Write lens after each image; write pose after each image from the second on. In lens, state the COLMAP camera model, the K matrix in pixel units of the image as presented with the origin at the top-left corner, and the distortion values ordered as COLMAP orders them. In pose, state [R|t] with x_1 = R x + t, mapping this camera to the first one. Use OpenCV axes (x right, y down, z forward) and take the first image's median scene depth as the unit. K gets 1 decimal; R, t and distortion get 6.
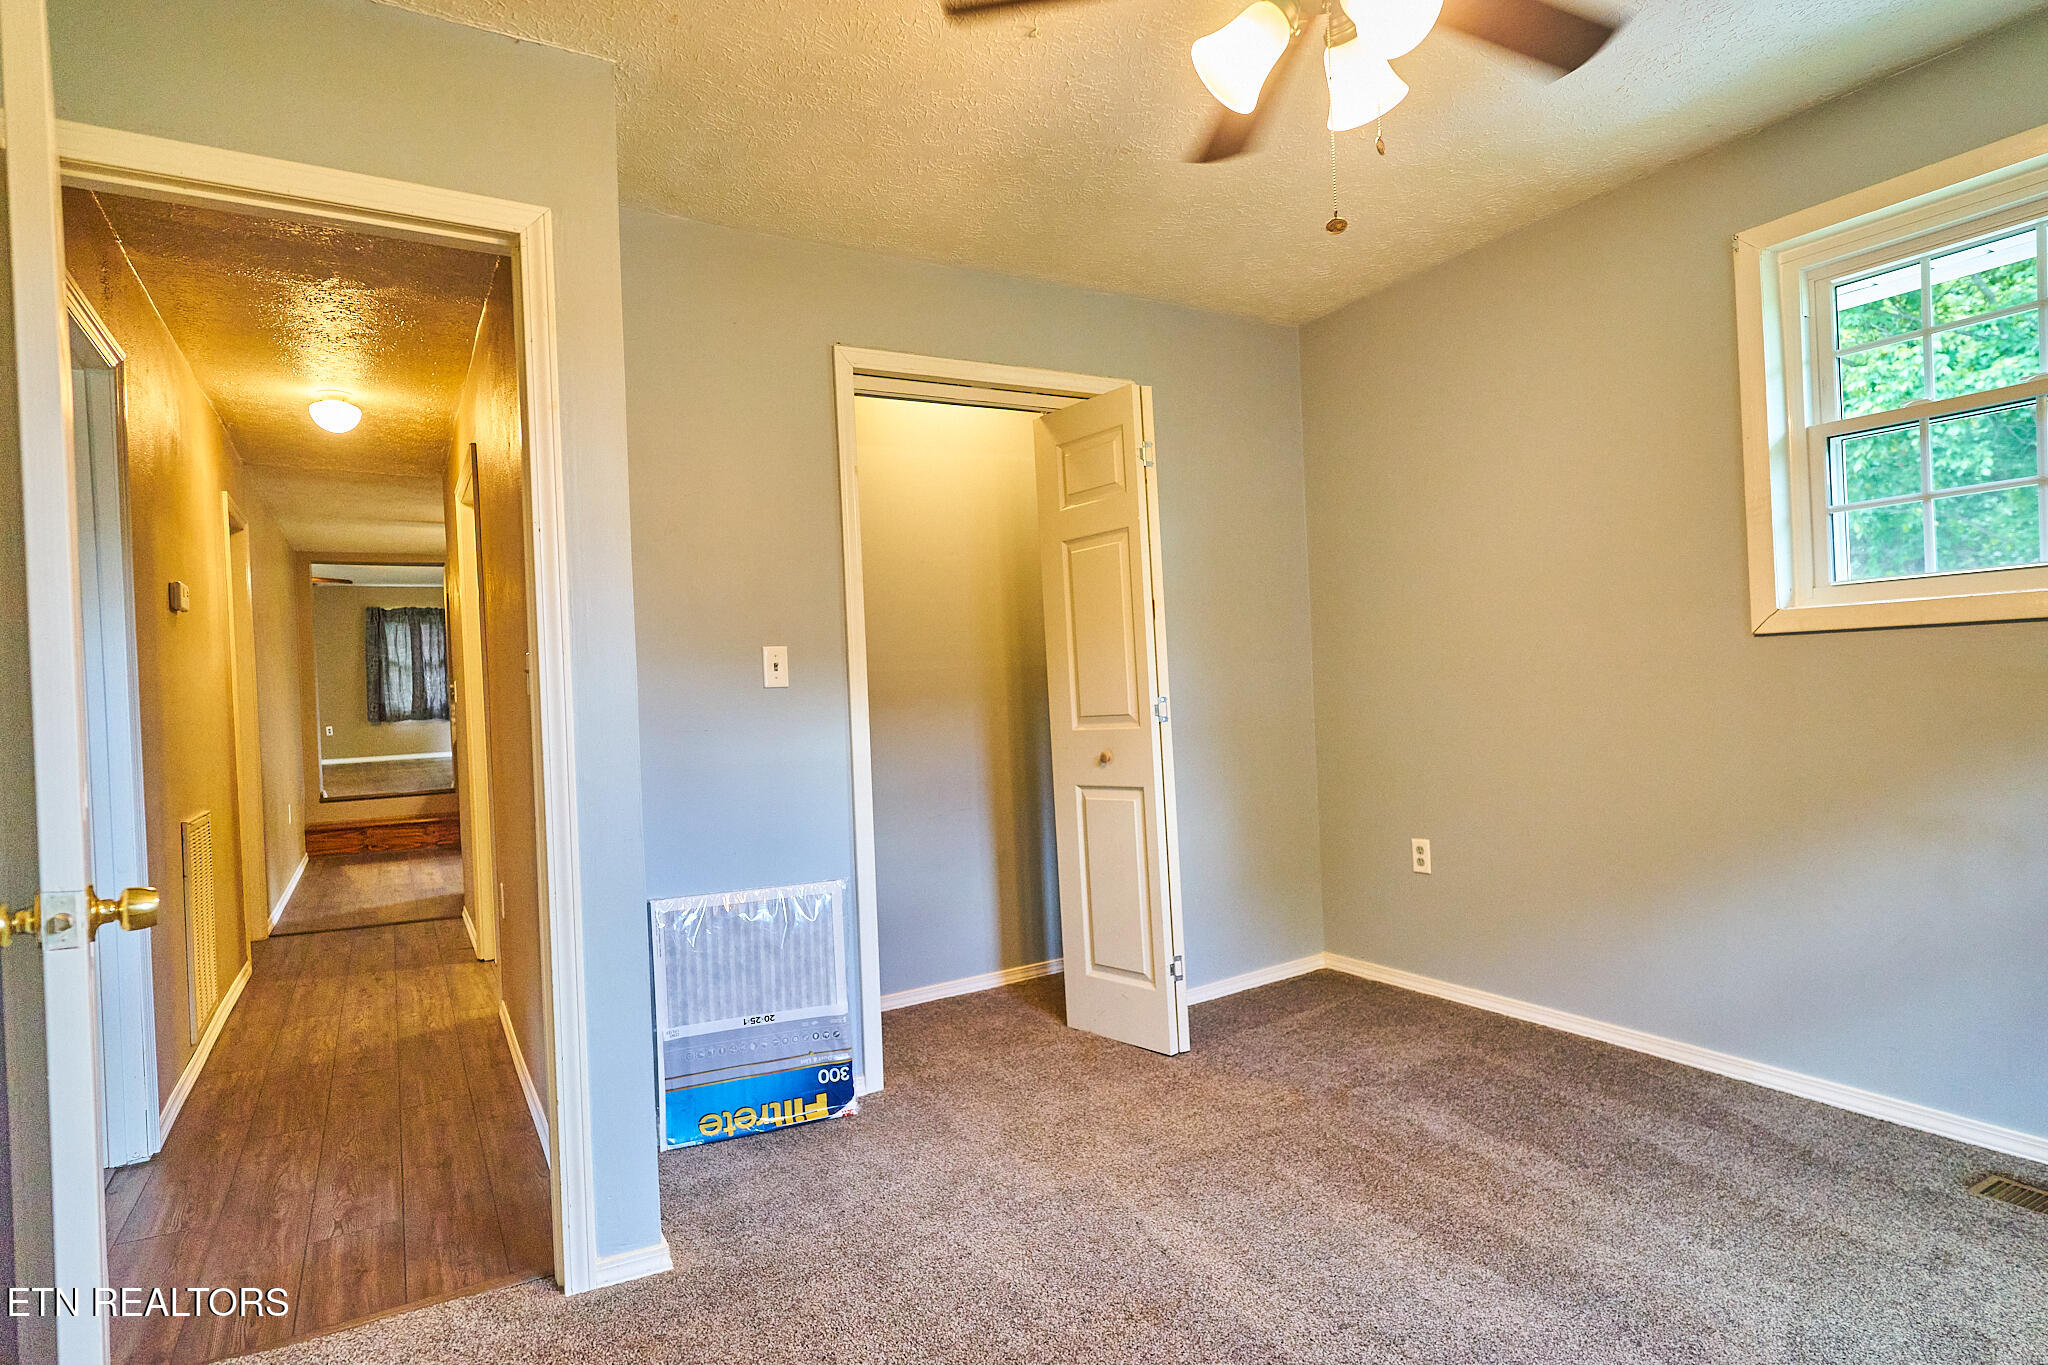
lens RADIAL K [[1070.0, 0, 1020.2], [0, 1070.0, 676.6], [0, 0, 1]] dist [0.004704, -0.001560]
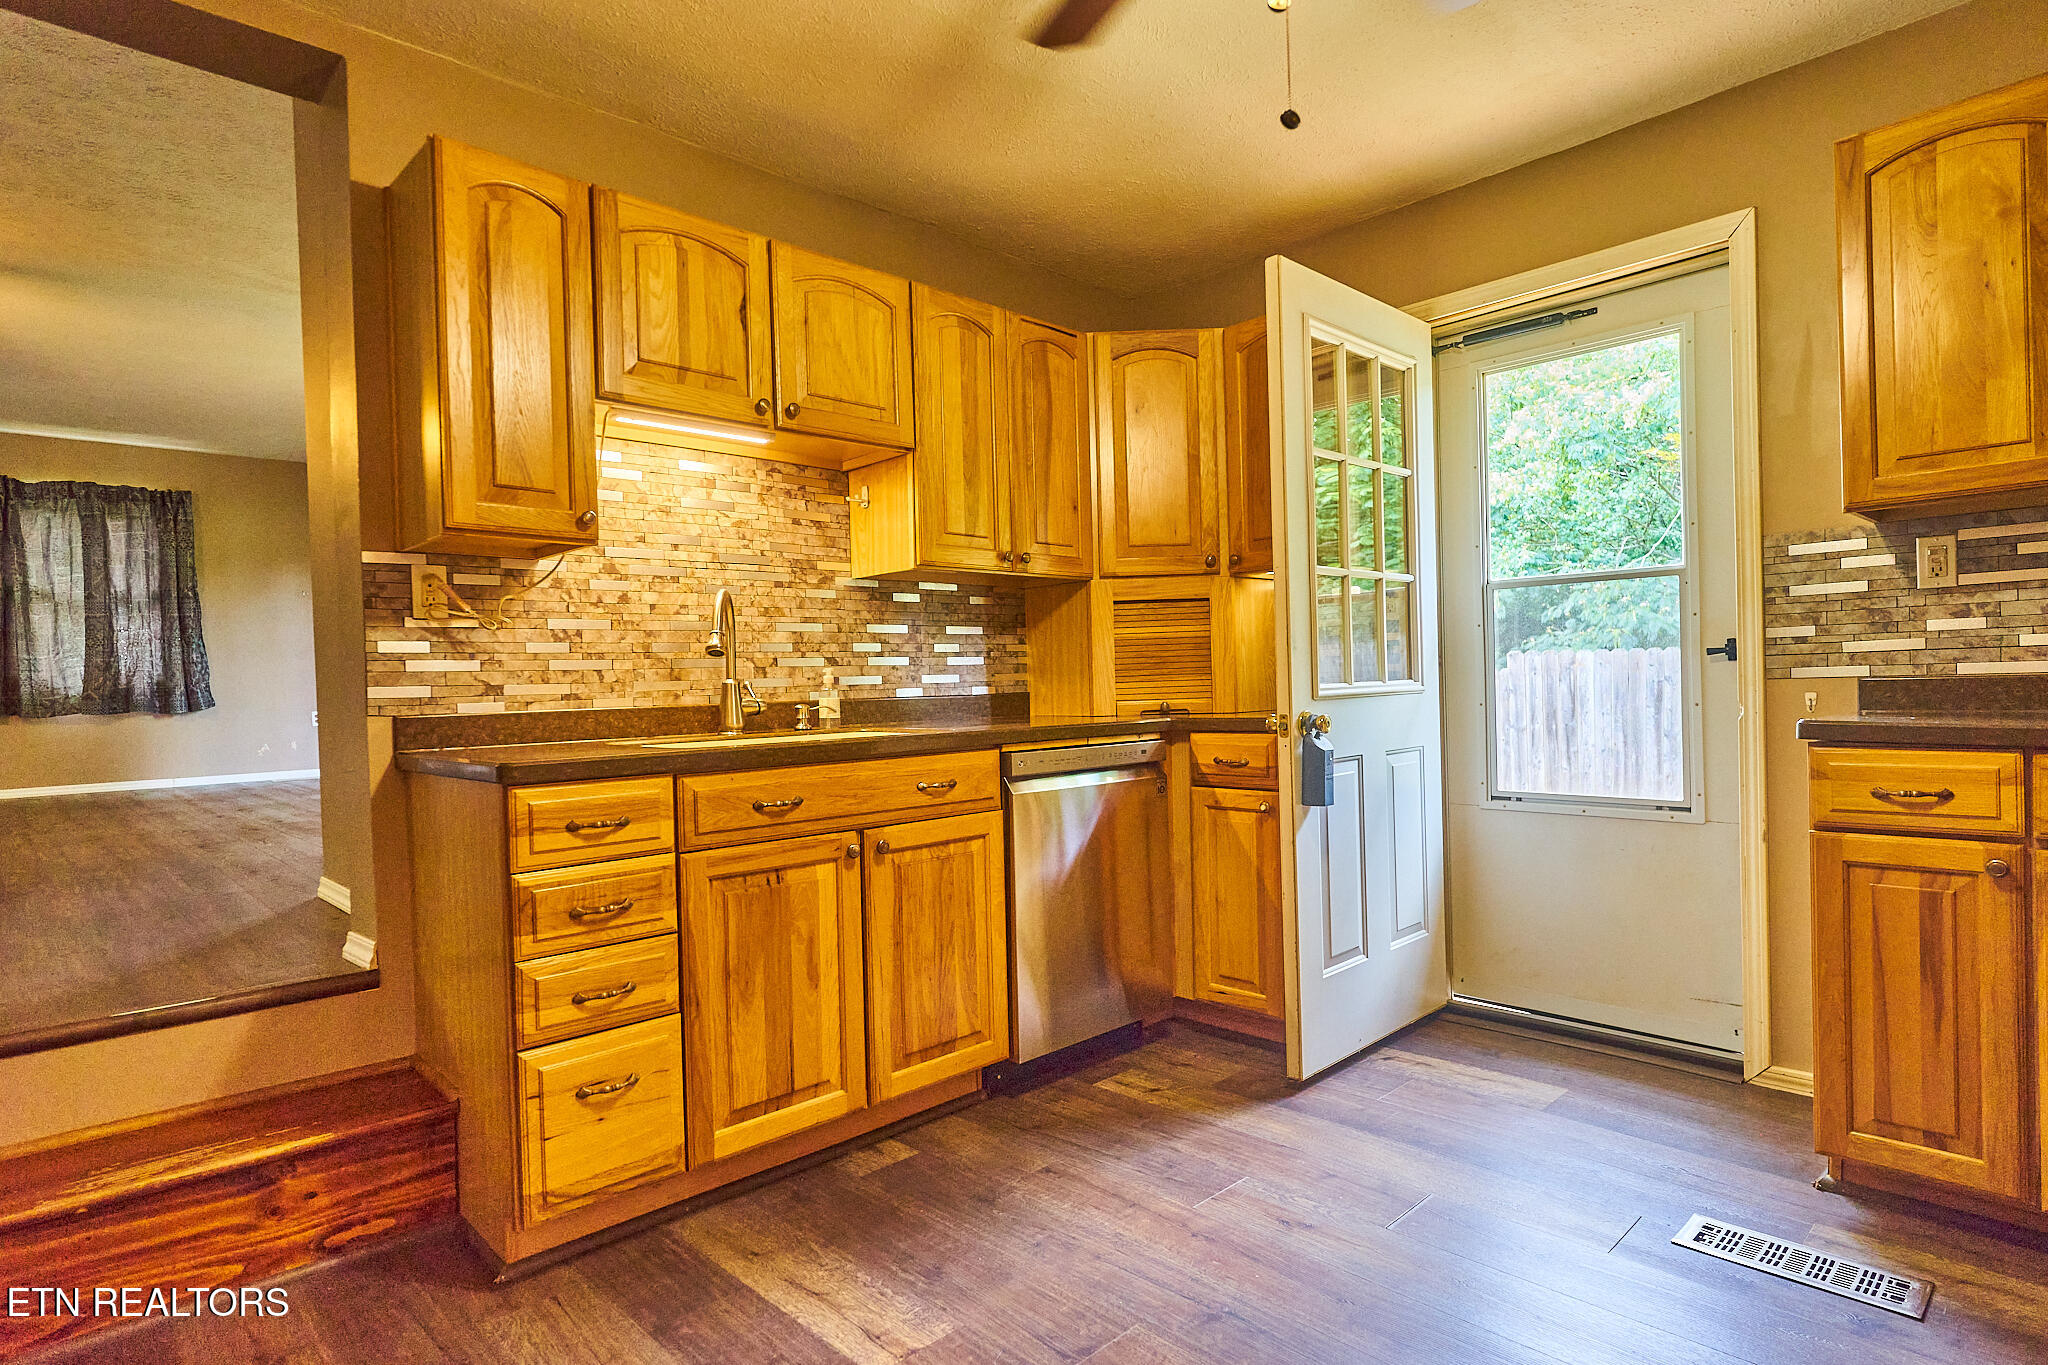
lens RADIAL K [[1070.0, 0, 1025.6], [0, 1070.0, 682.7], [0, 0, 1]] dist [0.004704, -0.001560]
pose [[0.974470, 0.014522, 0.224049, -0.261493], [-0.014557, 0.999893, -0.001494, 0.021029], [-0.224047, -0.001805, 0.974577, 0.431986]]
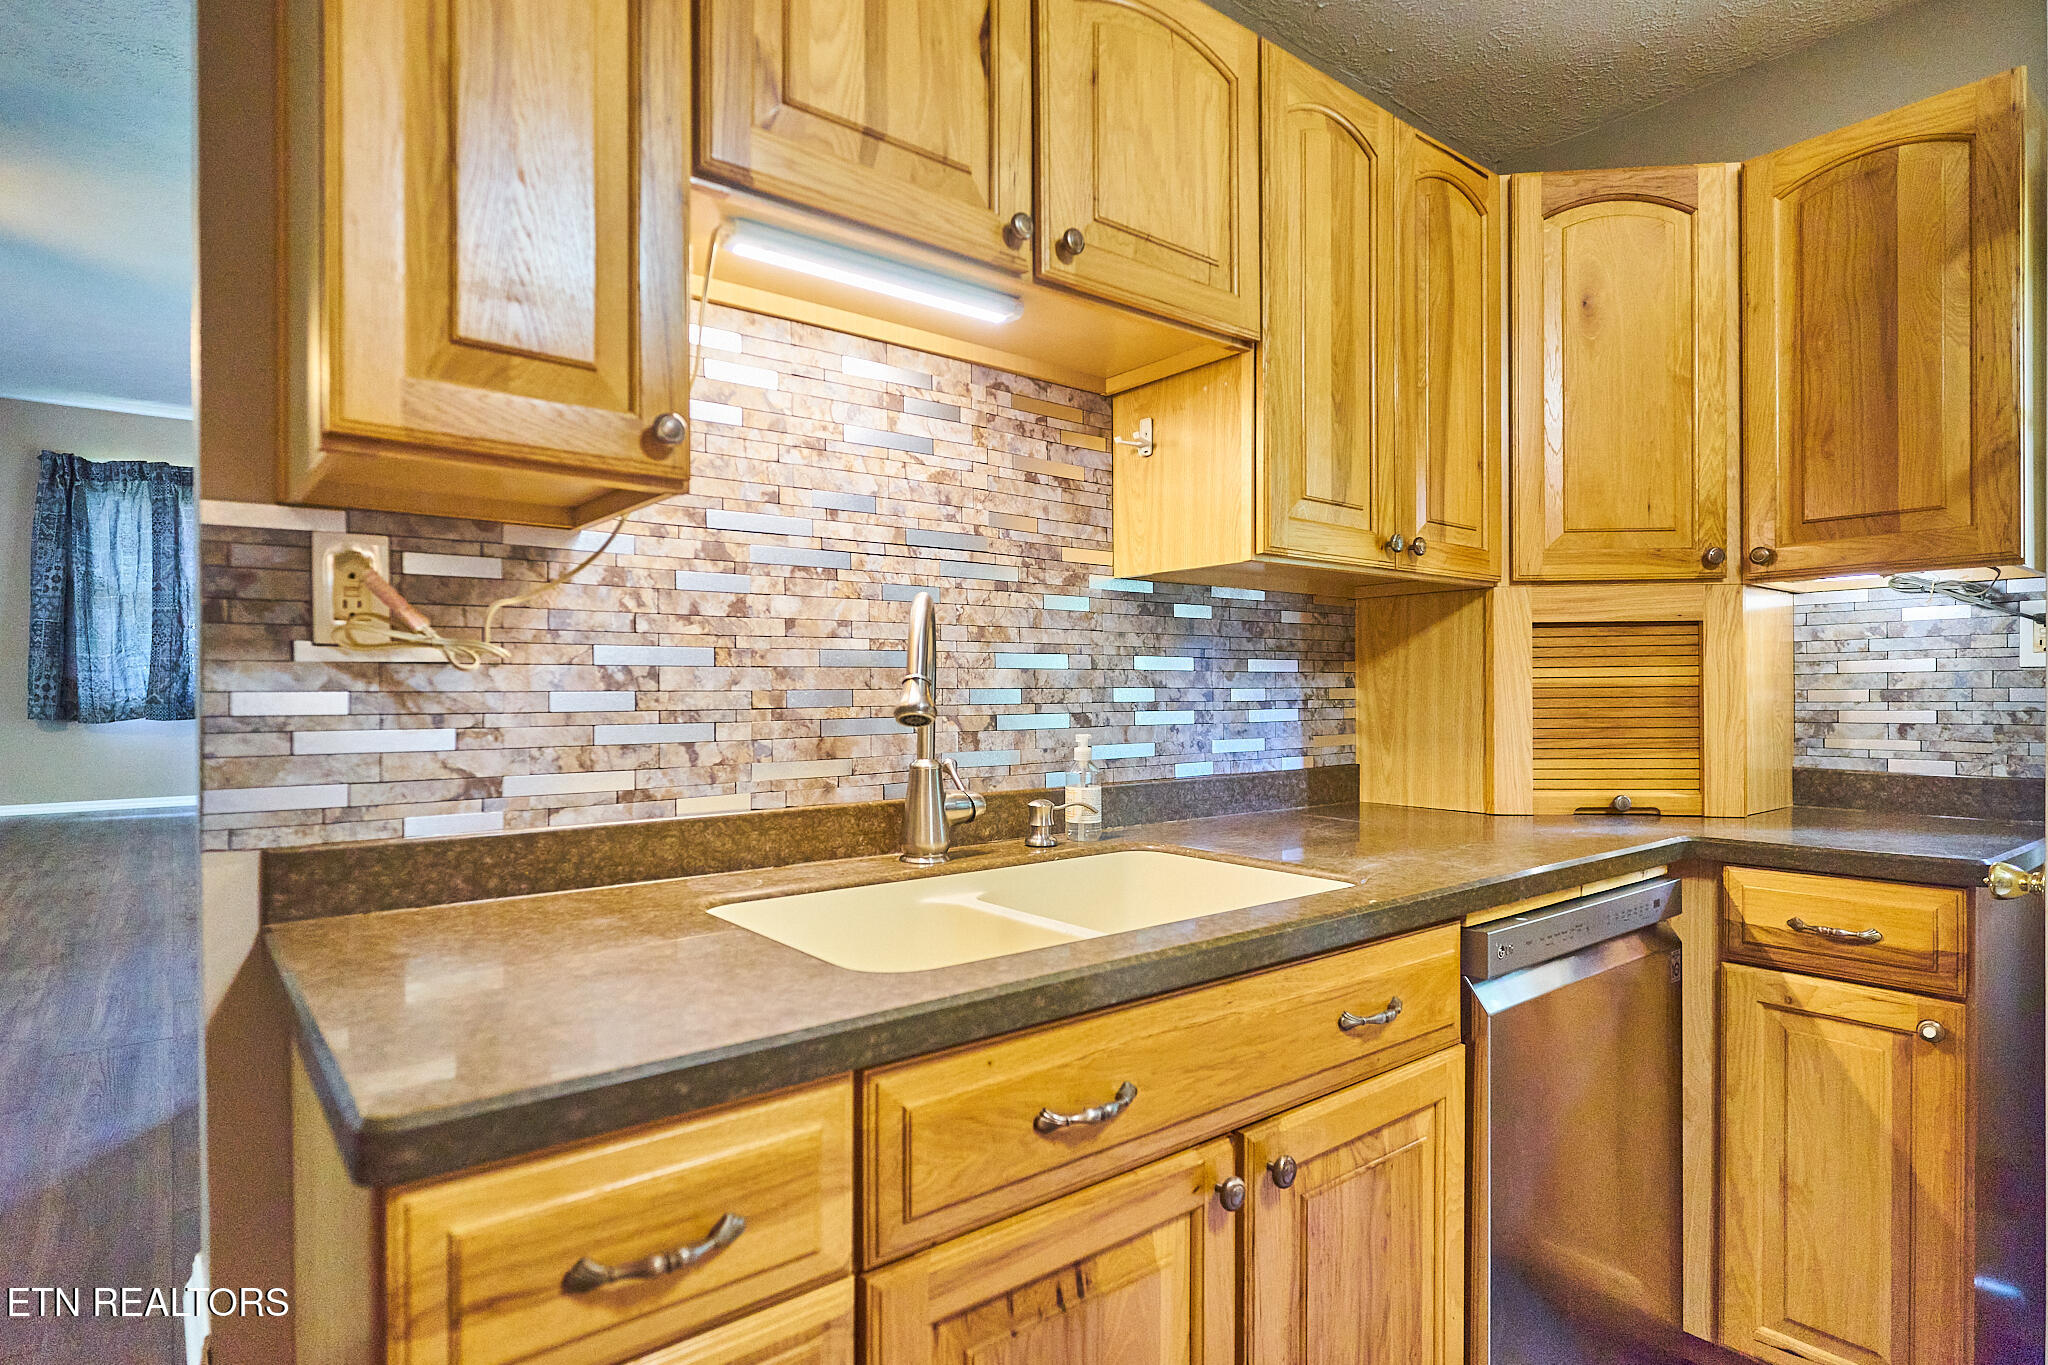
lens RADIAL K [[1070.0, 0, 1023.7], [0, 1070.0, 679.2], [0, 0, 1]] dist [0.004704, -0.001560]
pose [[0.990268, 0.039734, 0.133381, -0.273947], [-0.038938, 0.999205, -0.008572, 0.014103], [-0.133615, 0.003295, 0.991028, 0.520673]]
